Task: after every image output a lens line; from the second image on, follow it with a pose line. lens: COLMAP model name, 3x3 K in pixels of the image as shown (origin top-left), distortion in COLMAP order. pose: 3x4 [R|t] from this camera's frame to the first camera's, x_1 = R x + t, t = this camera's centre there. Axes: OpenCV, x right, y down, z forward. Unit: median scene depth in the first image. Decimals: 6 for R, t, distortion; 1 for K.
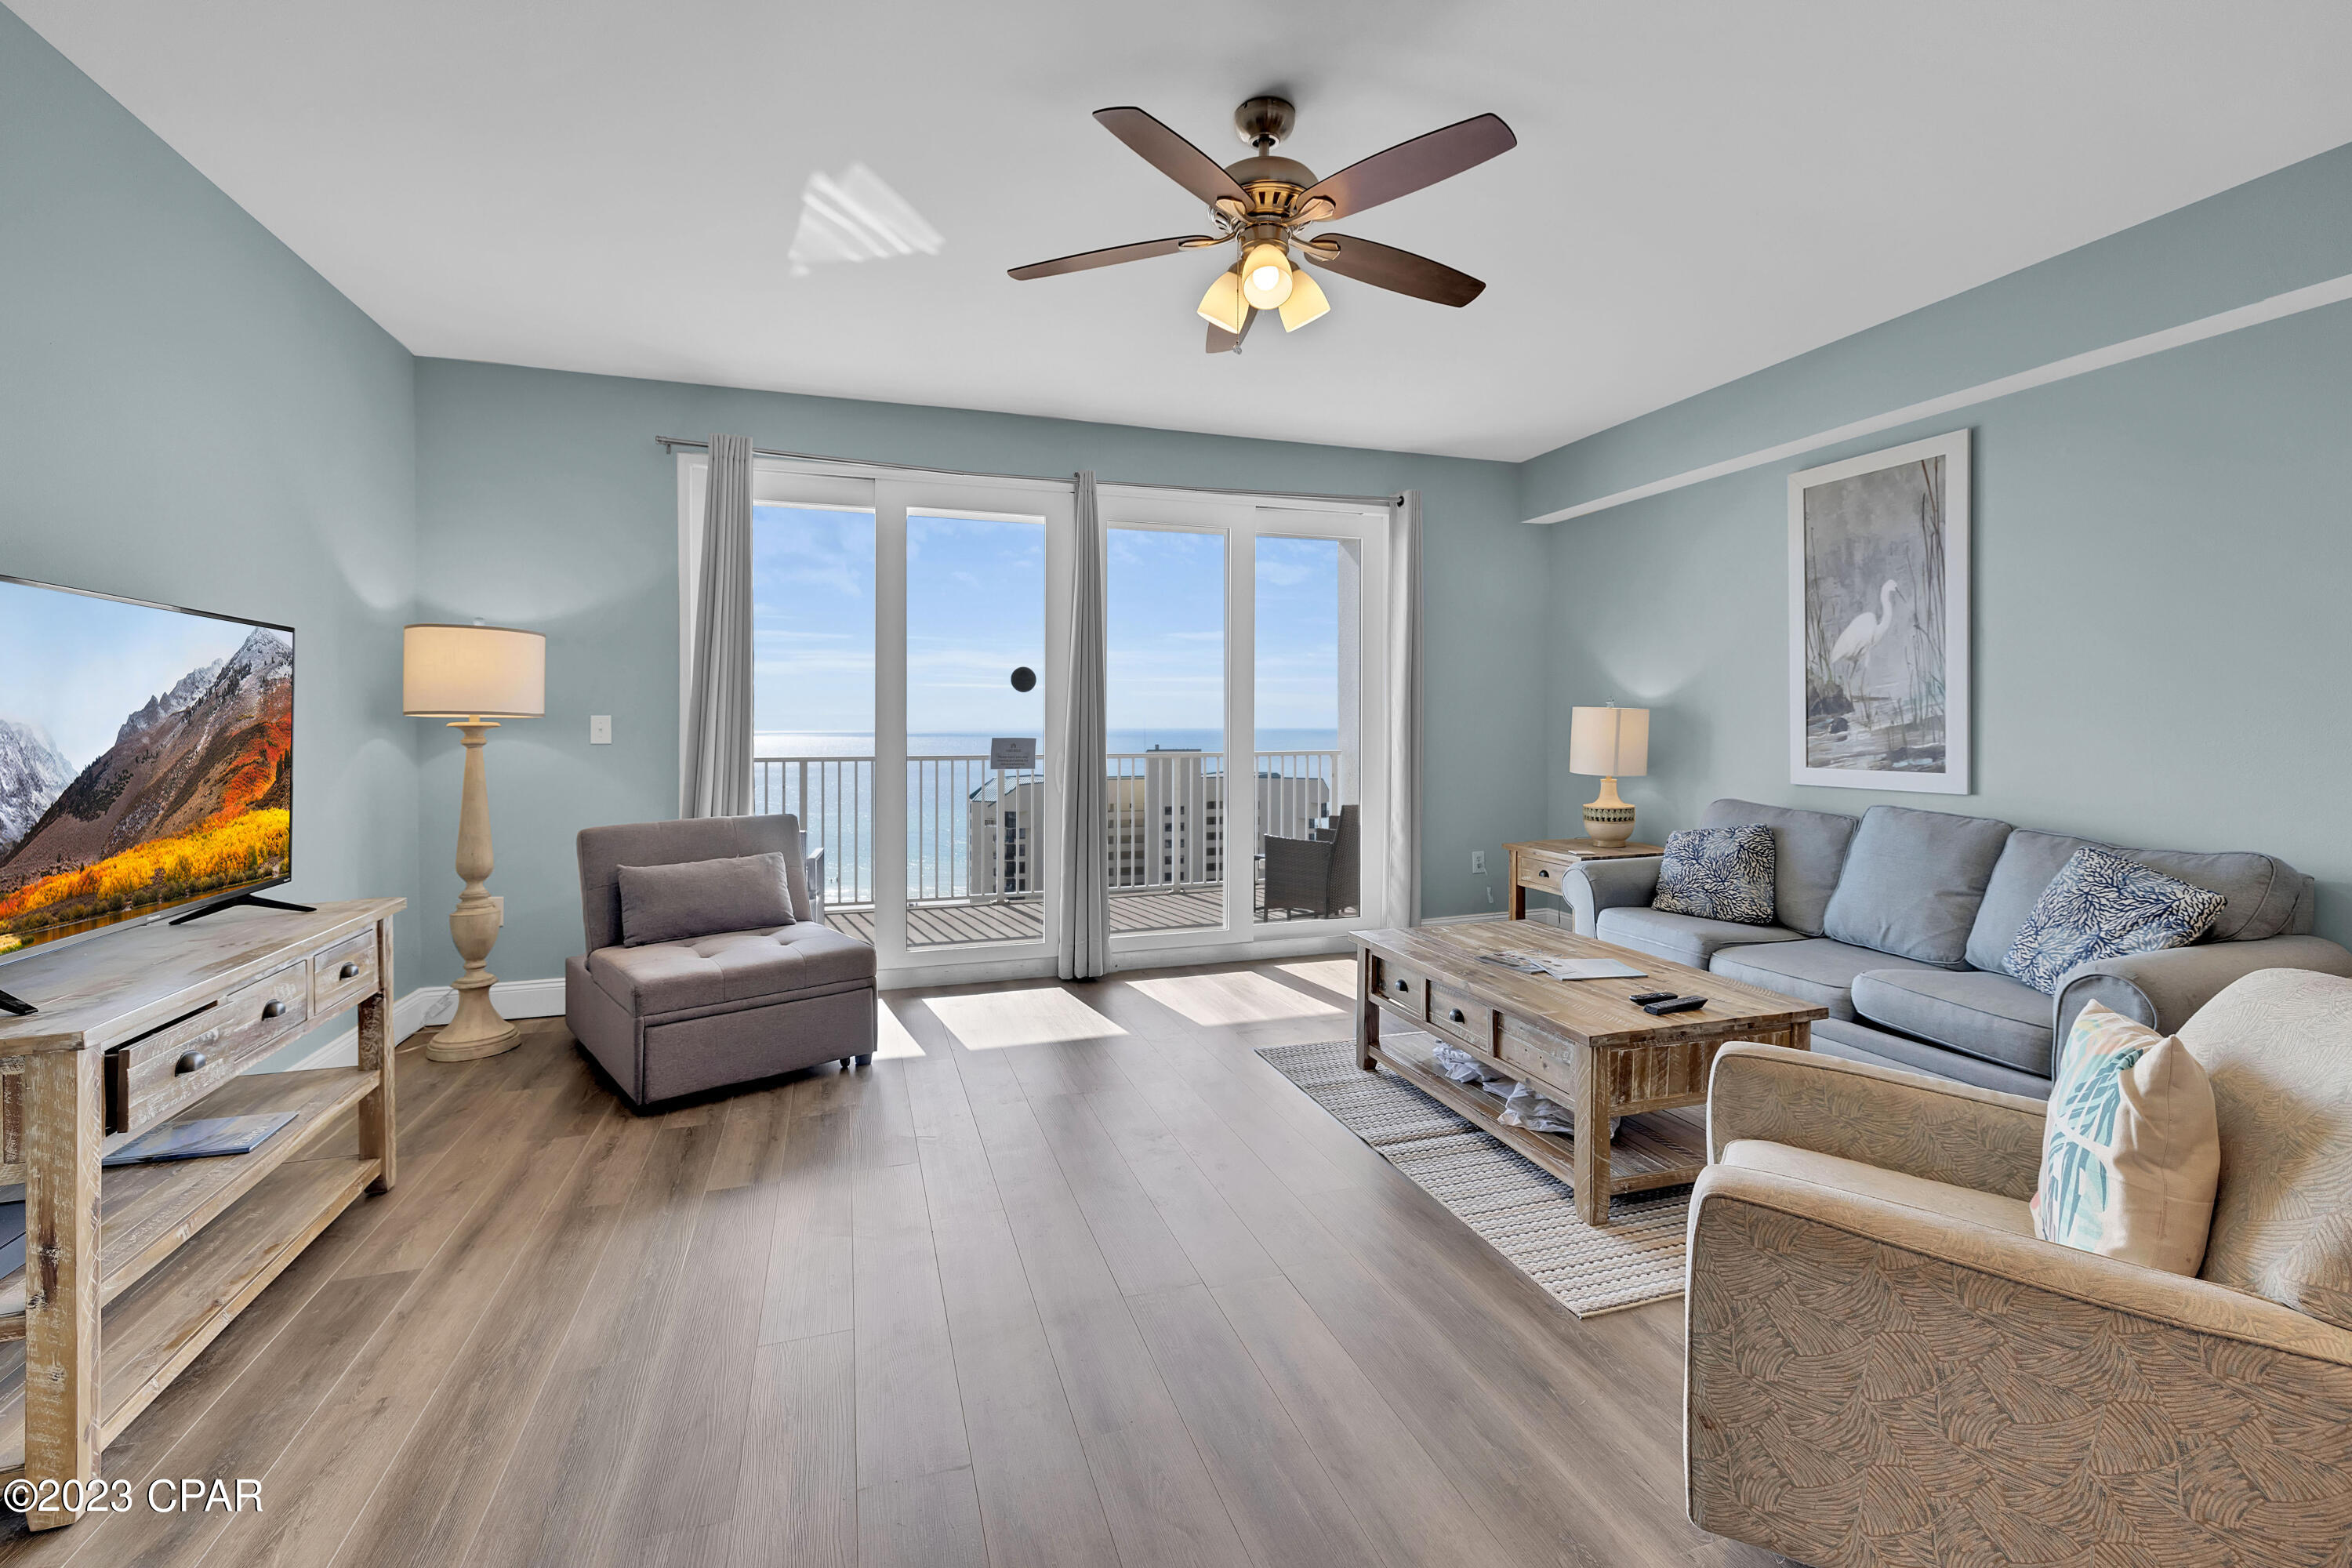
lens RADIAL K [[1044.7, 0, 1167.1], [0, 1044.7, 739.8], [0, 0, 1]] dist [0.000450, 0.000221]
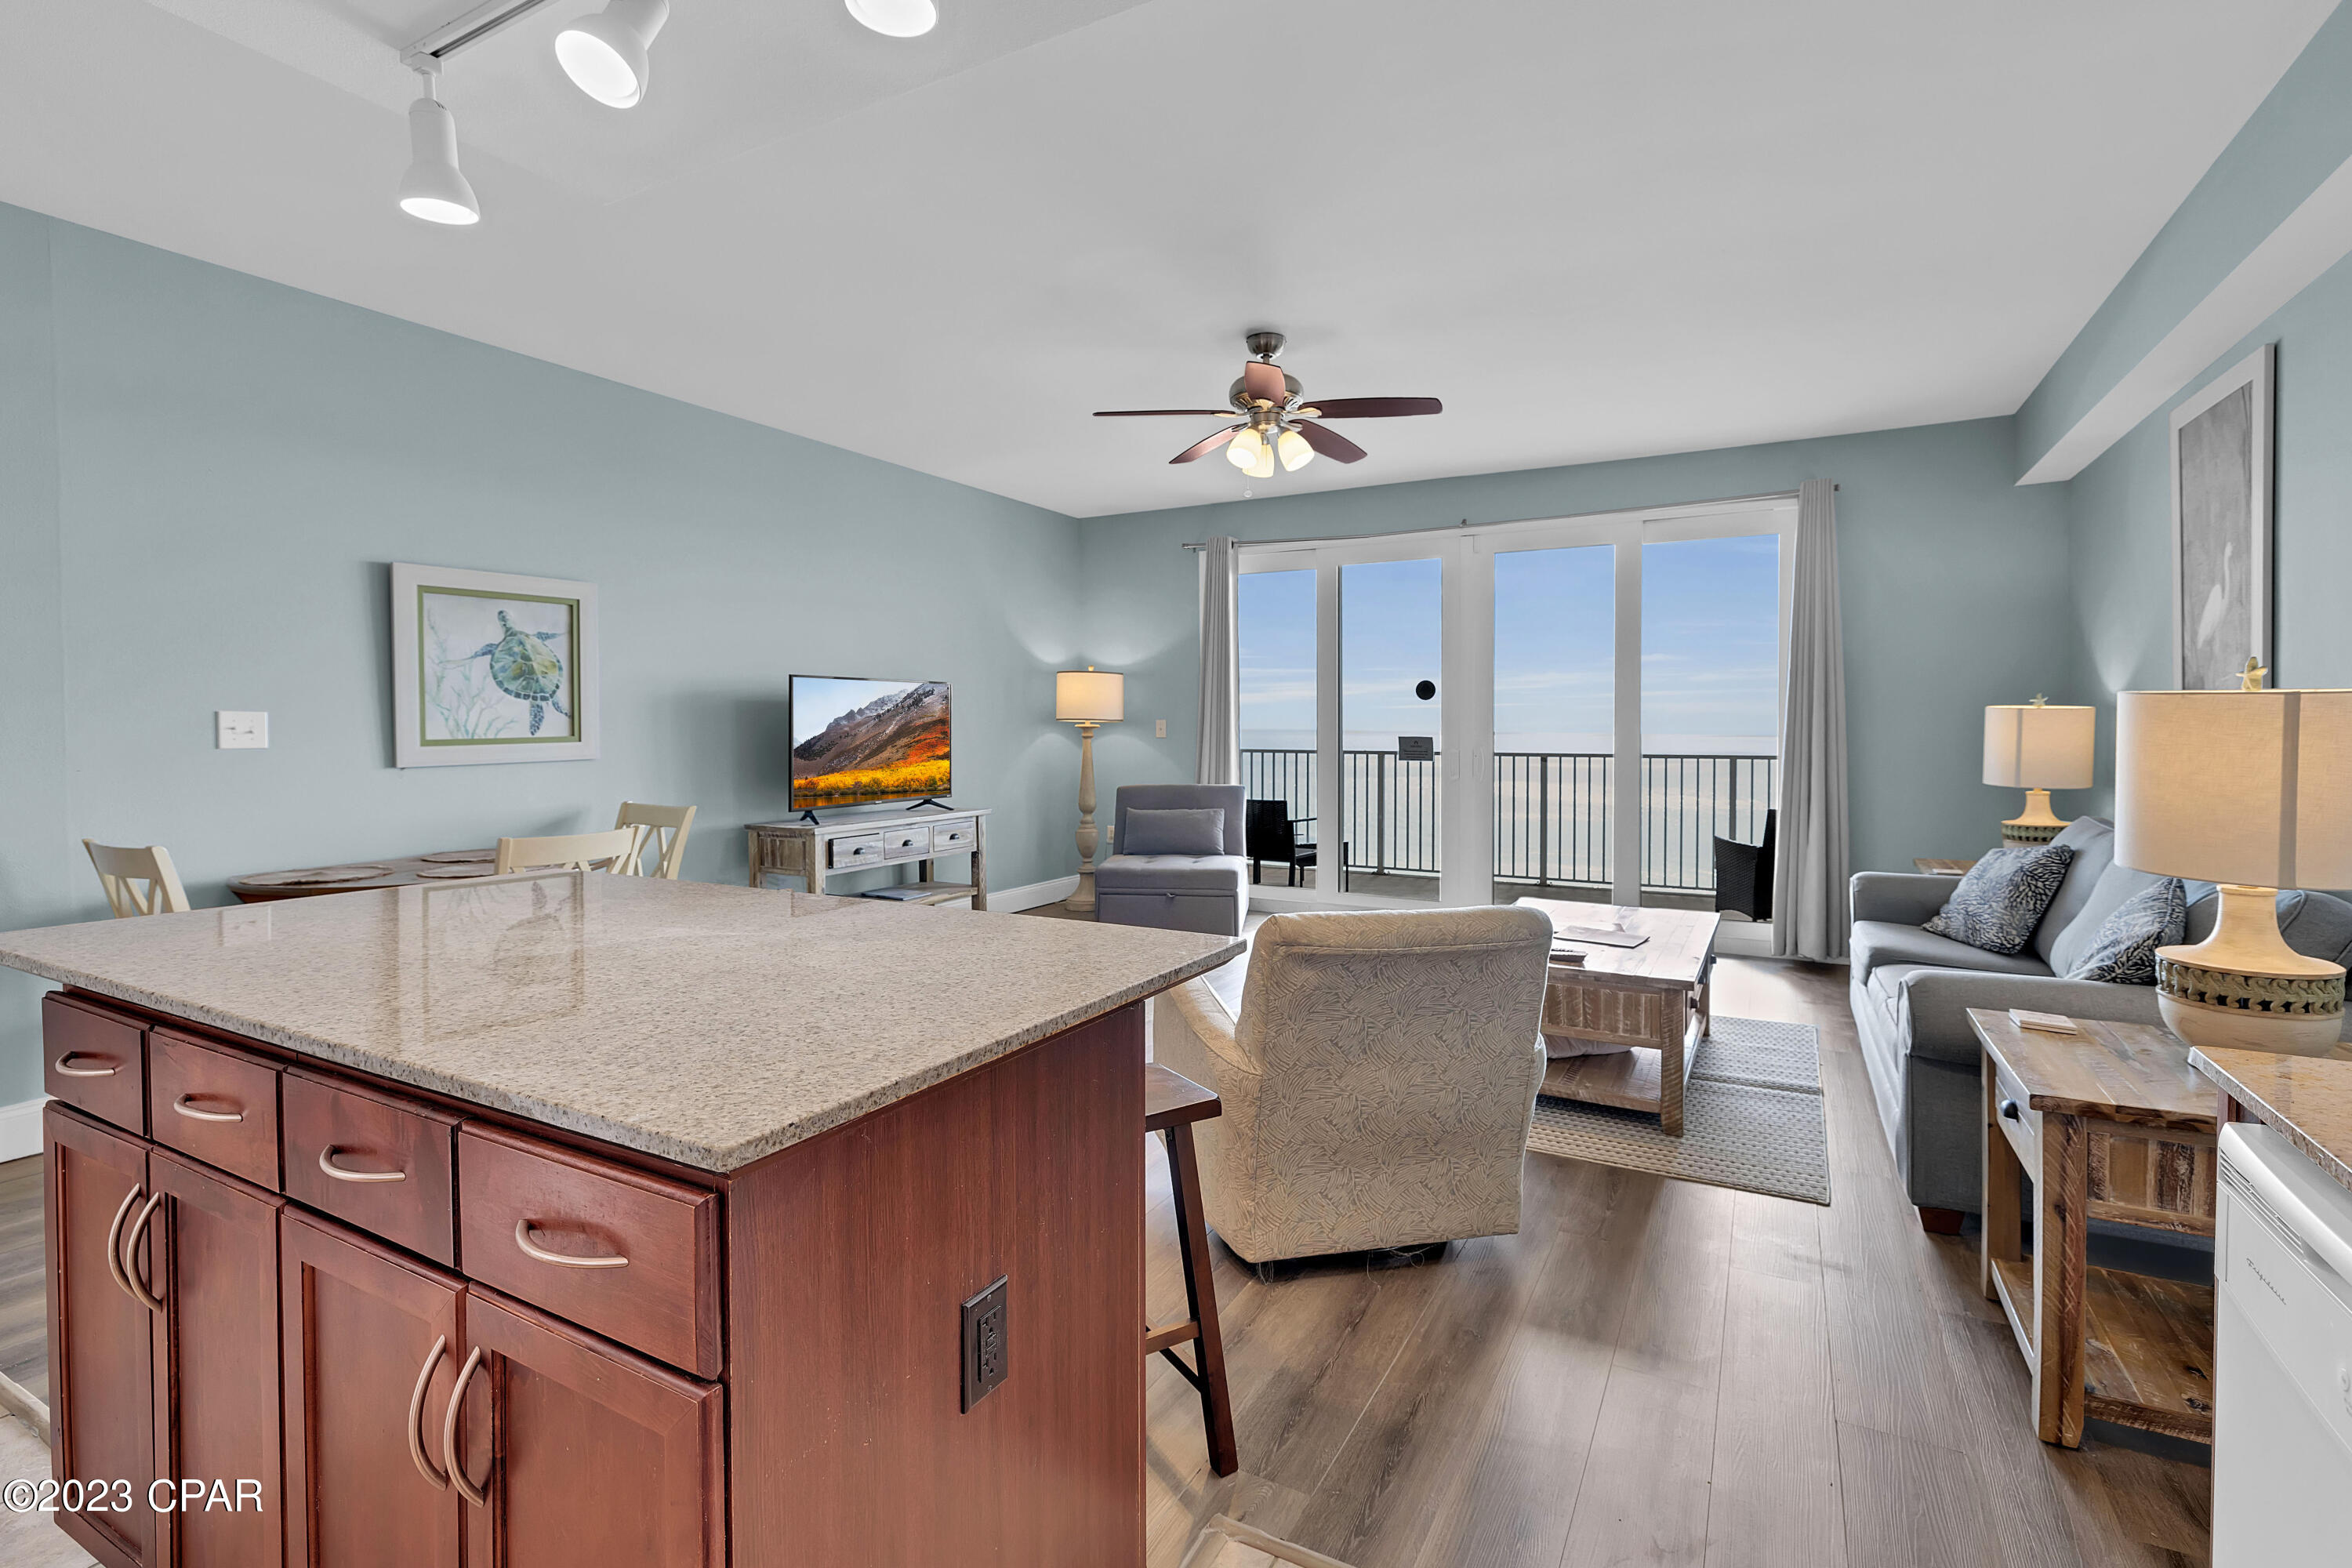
lens RADIAL K [[1044.7, 0, 1167.1], [0, 1044.7, 739.8], [0, 0, 1]] dist [0.000450, 0.000221]
pose [[0.678363, 0.010528, -0.734652, 0.736541], [-0.010460, 0.999934, 0.004671, -0.000492], [0.734653, 0.004515, 0.678428, -0.115077]]
